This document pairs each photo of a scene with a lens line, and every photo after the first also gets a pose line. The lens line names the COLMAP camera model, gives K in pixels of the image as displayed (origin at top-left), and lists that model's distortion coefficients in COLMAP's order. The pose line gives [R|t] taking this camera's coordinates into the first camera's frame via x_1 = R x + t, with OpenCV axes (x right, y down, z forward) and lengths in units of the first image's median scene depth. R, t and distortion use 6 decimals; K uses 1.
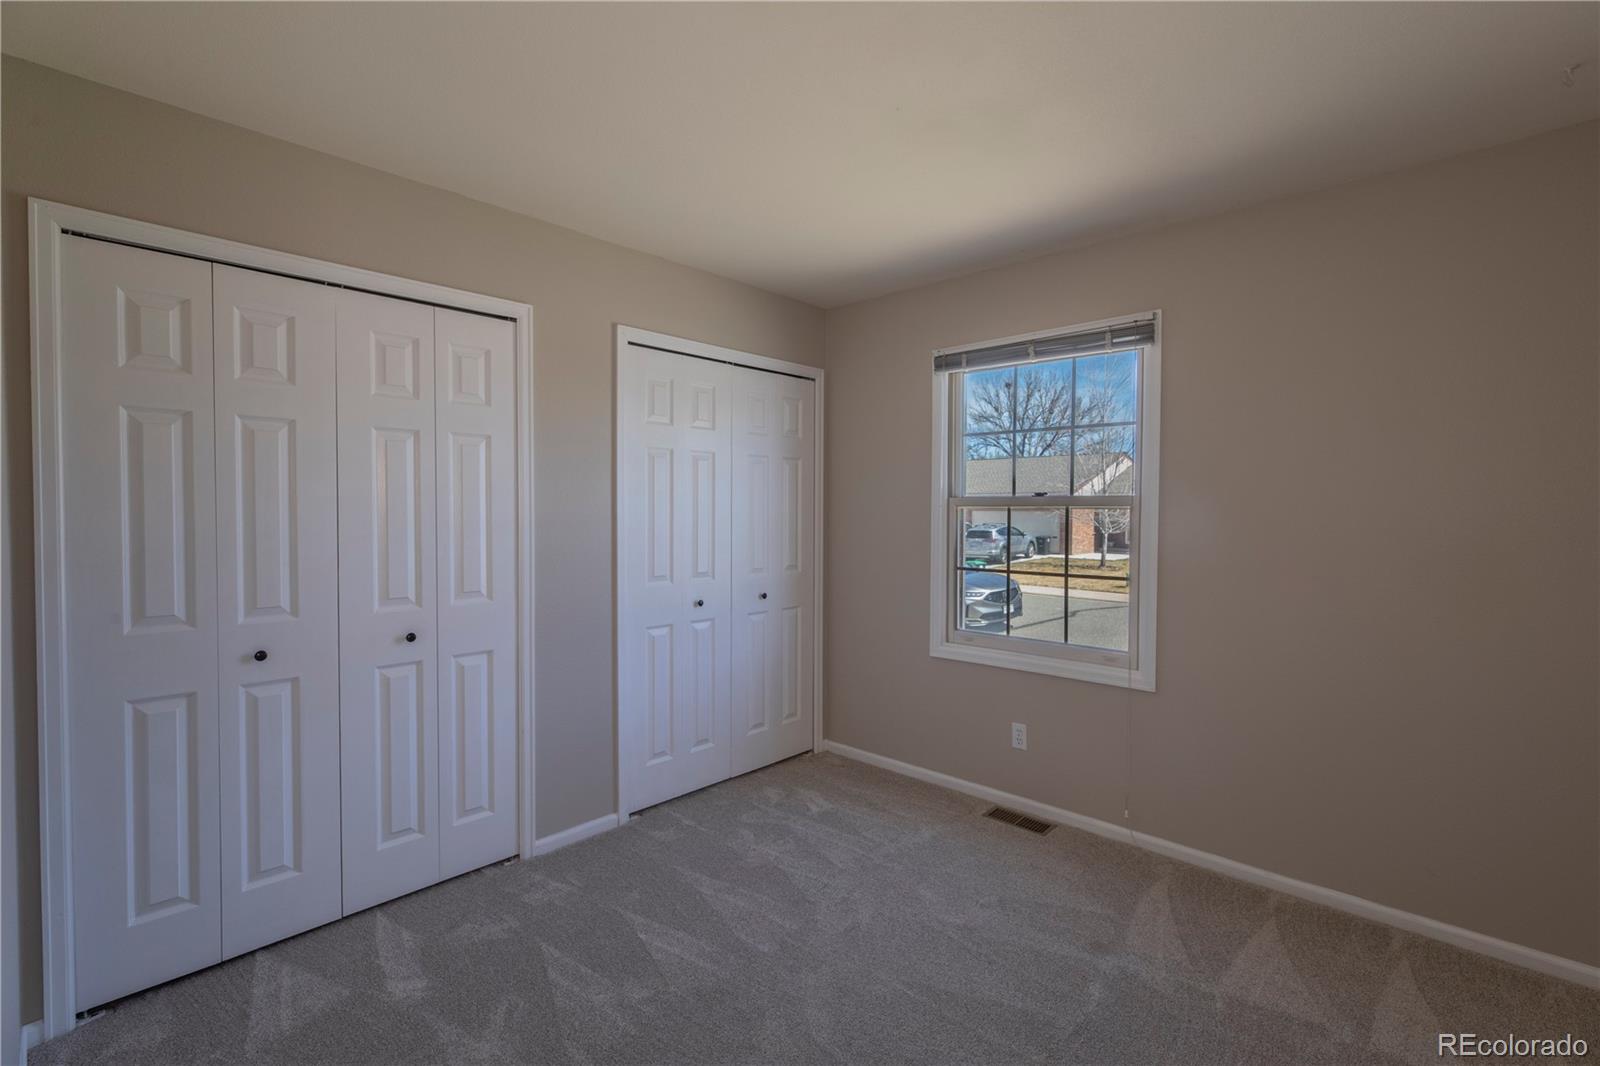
lens RADIAL K [[714.0, 0, 789.6], [0, 714.0, 530.1], [0, 0, 1]] dist [0.006851, -0.000971]
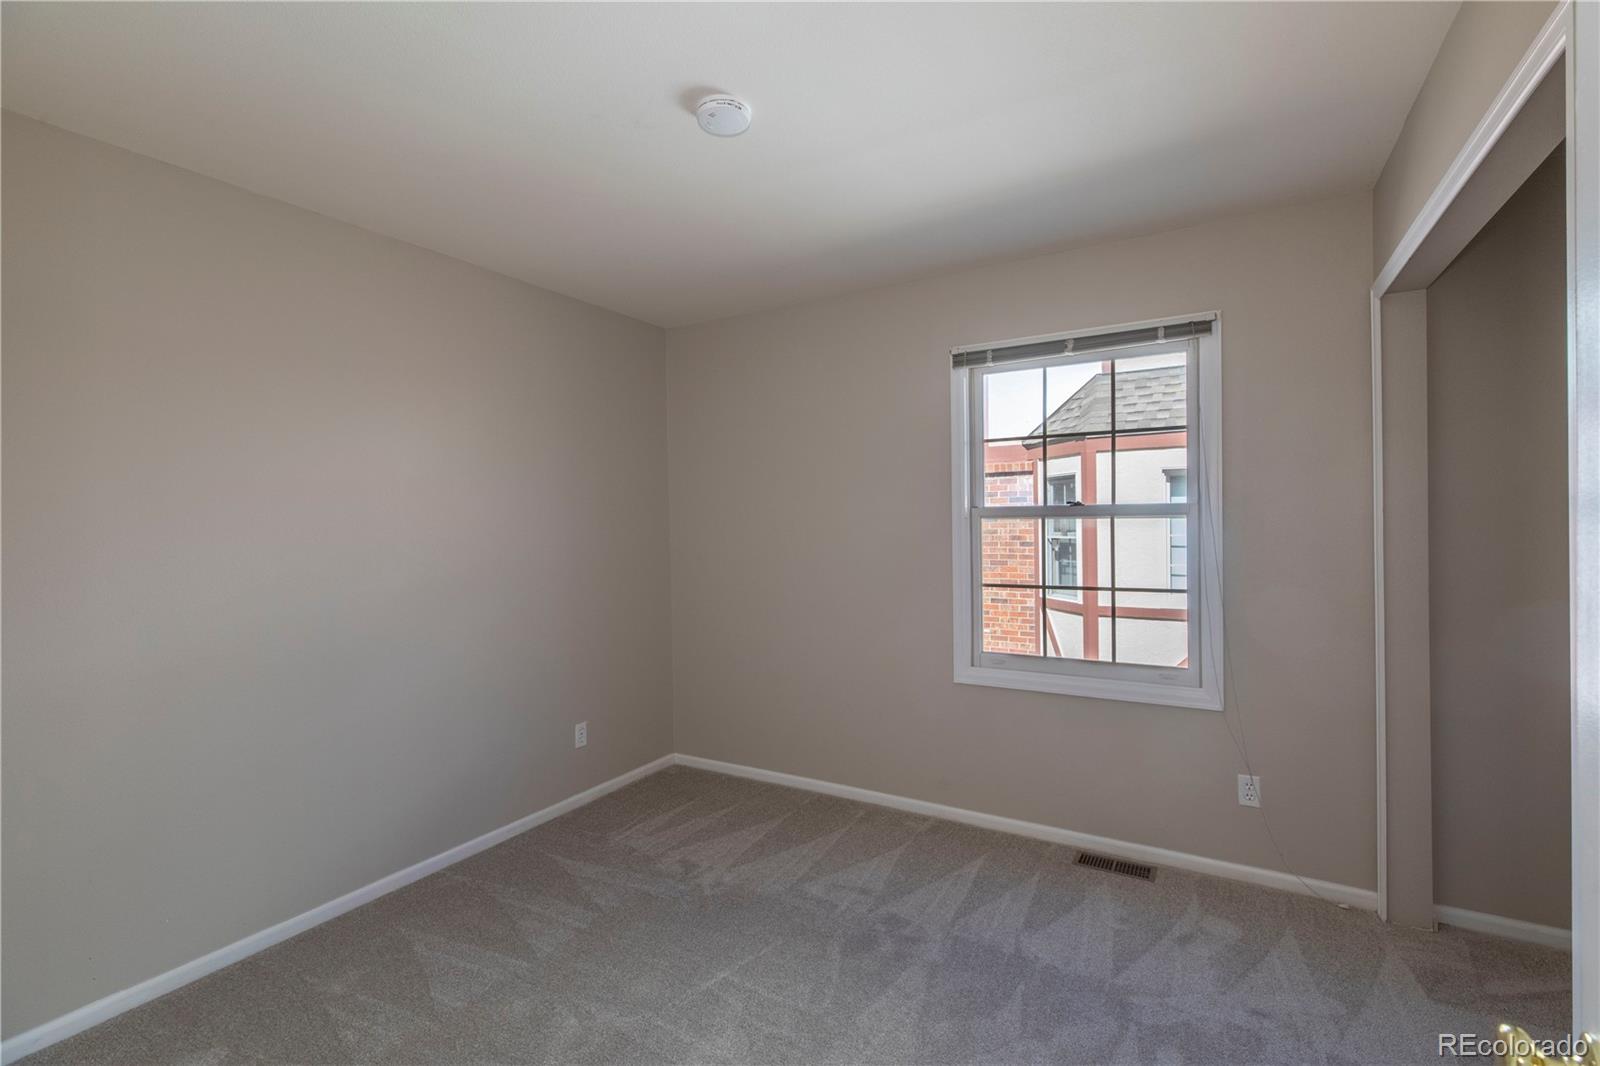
lens RADIAL K [[714.0, 0, 795.1], [0, 714.0, 534.7], [0, 0, 1]] dist [0.006851, -0.000971]
pose [[0.973838, -0.015700, 0.226701, -0.240672], [0.018056, 0.999802, -0.008325, -0.009058], [-0.226525, 0.012201, 0.973929, 0.188548]]
